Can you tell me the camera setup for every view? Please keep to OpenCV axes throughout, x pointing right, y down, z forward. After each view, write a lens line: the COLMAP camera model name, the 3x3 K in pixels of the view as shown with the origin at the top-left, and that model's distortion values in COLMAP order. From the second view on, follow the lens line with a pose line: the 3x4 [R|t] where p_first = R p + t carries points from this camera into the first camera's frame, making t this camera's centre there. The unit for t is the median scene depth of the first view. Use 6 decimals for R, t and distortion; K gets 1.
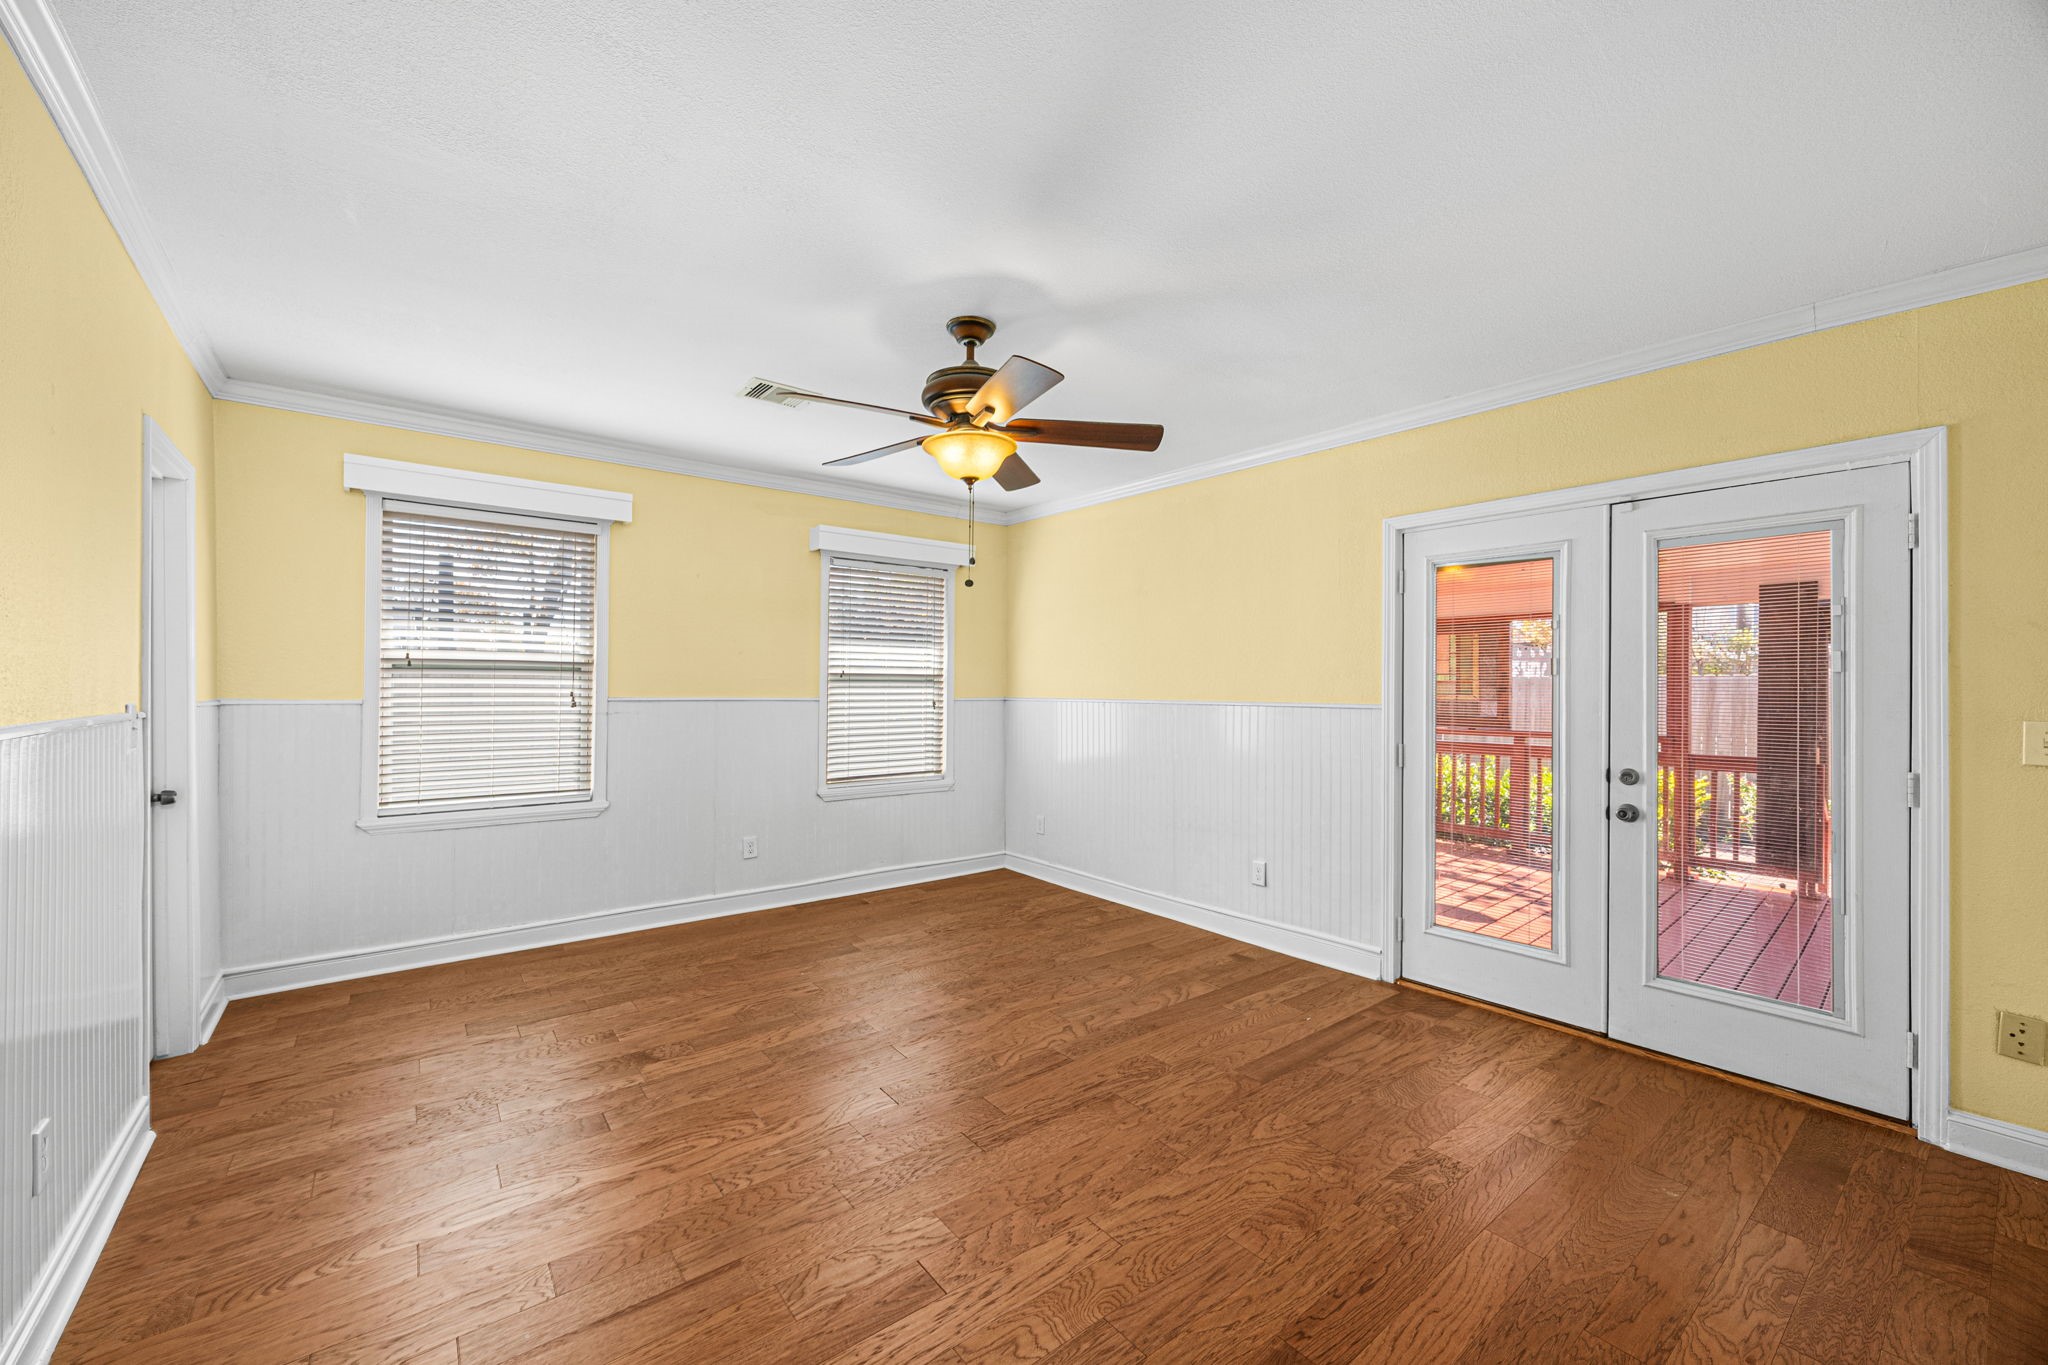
lens RADIAL K [[821.6, 0, 1020.6], [0, 821.6, 685.3], [0, 0, 1]] dist [-0.001690, -0.000407]
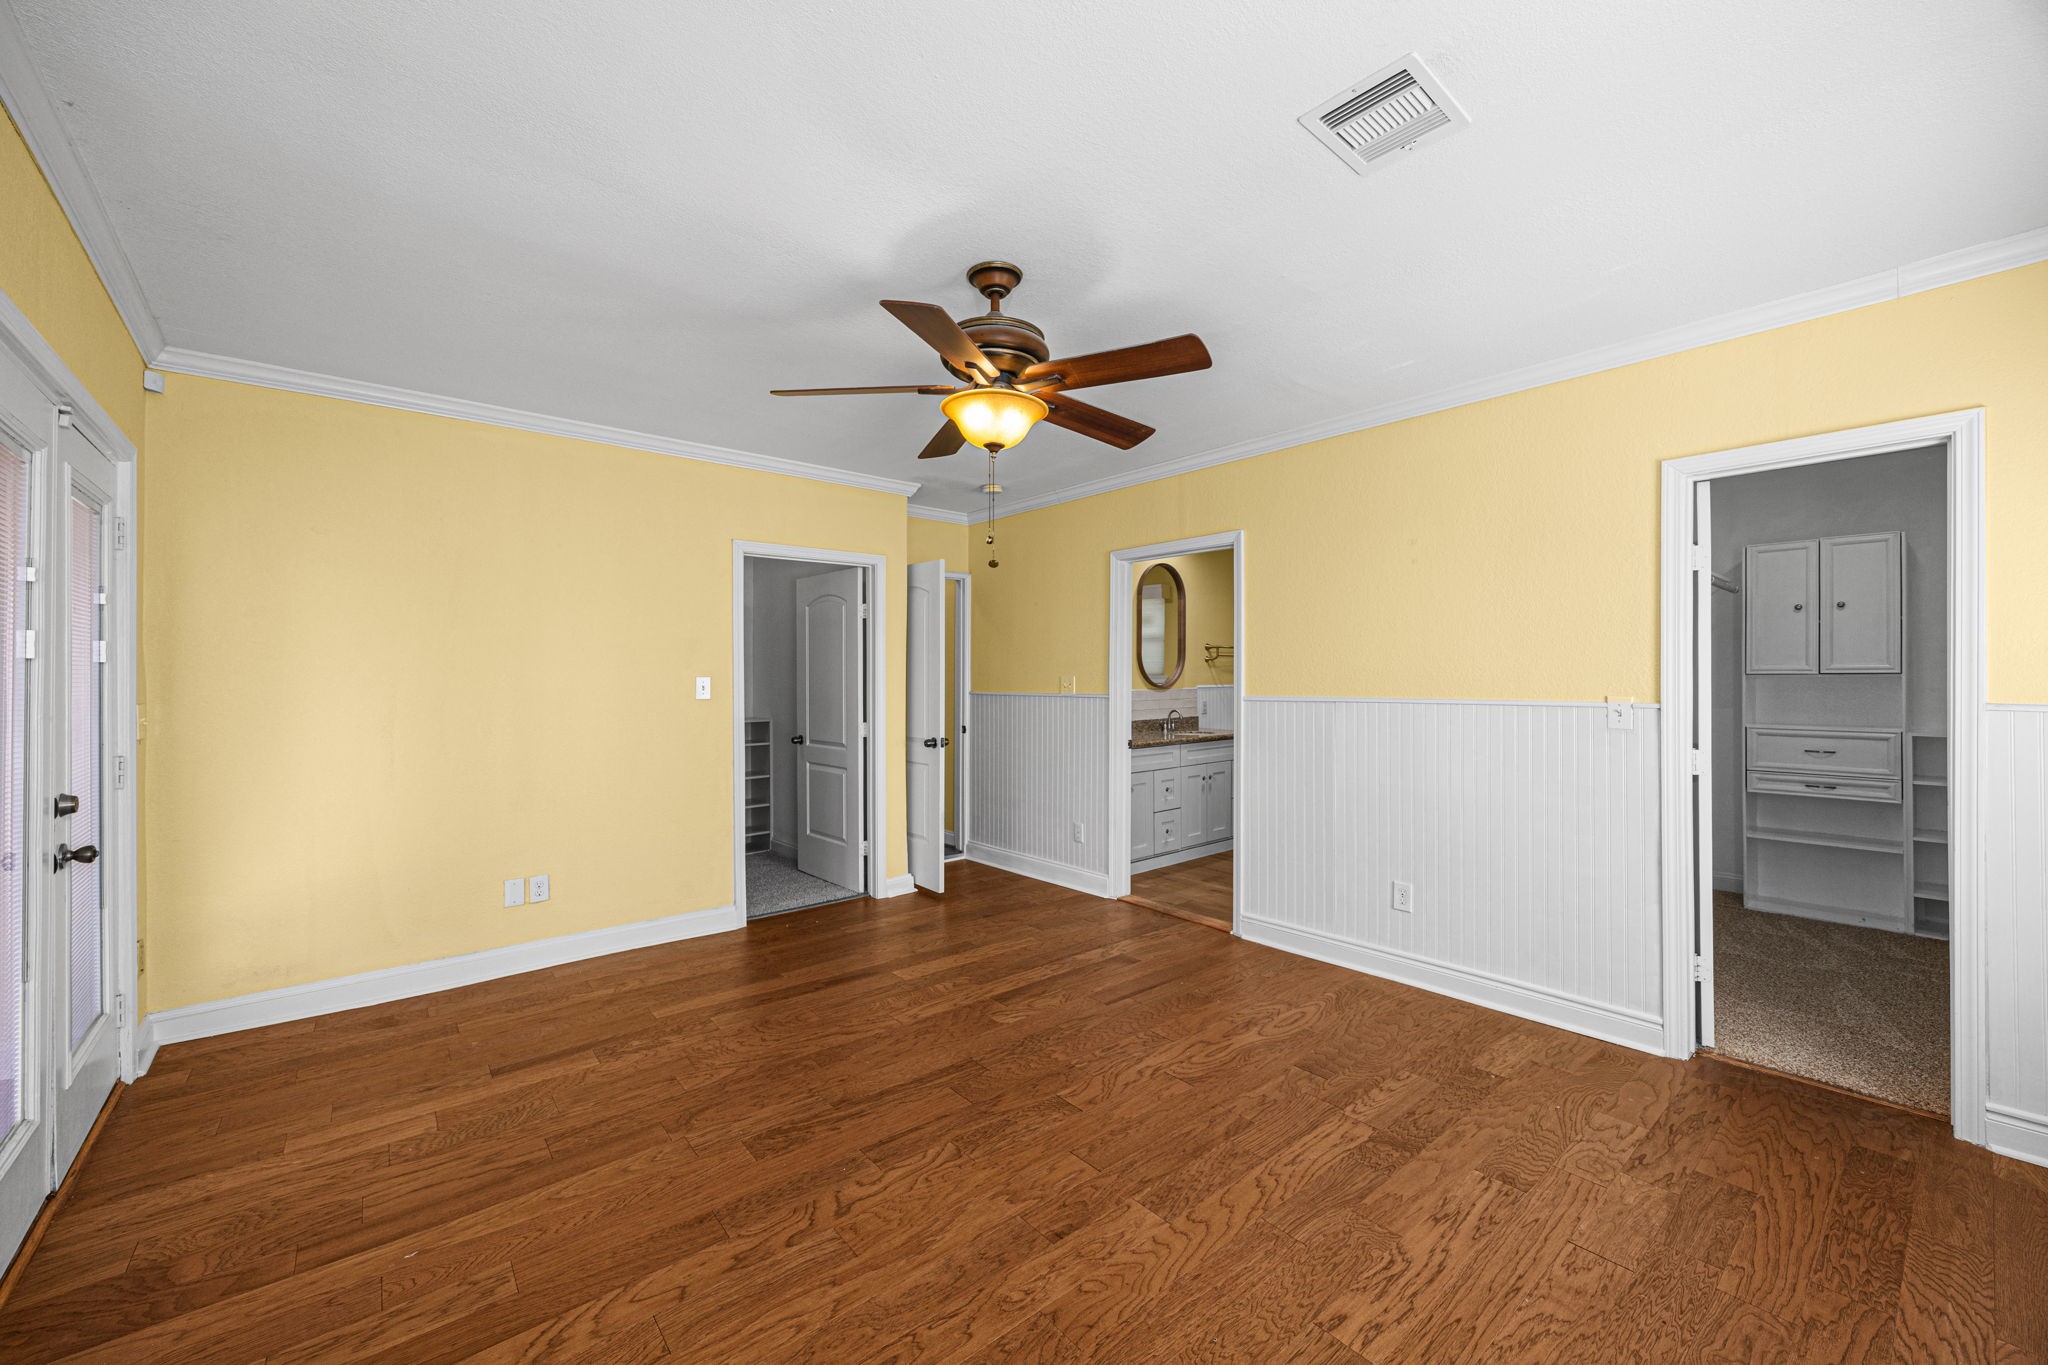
lens RADIAL K [[821.6, 0, 1032.9], [0, 821.6, 678.5], [0, 0, 1]] dist [-0.001690, -0.000407]
pose [[-0.999226, -0.004608, -0.039071, -0.071714], [-0.004527, 0.999987, -0.002148, 0.000724], [0.039081, -0.001969, -0.999234, 1.833392]]
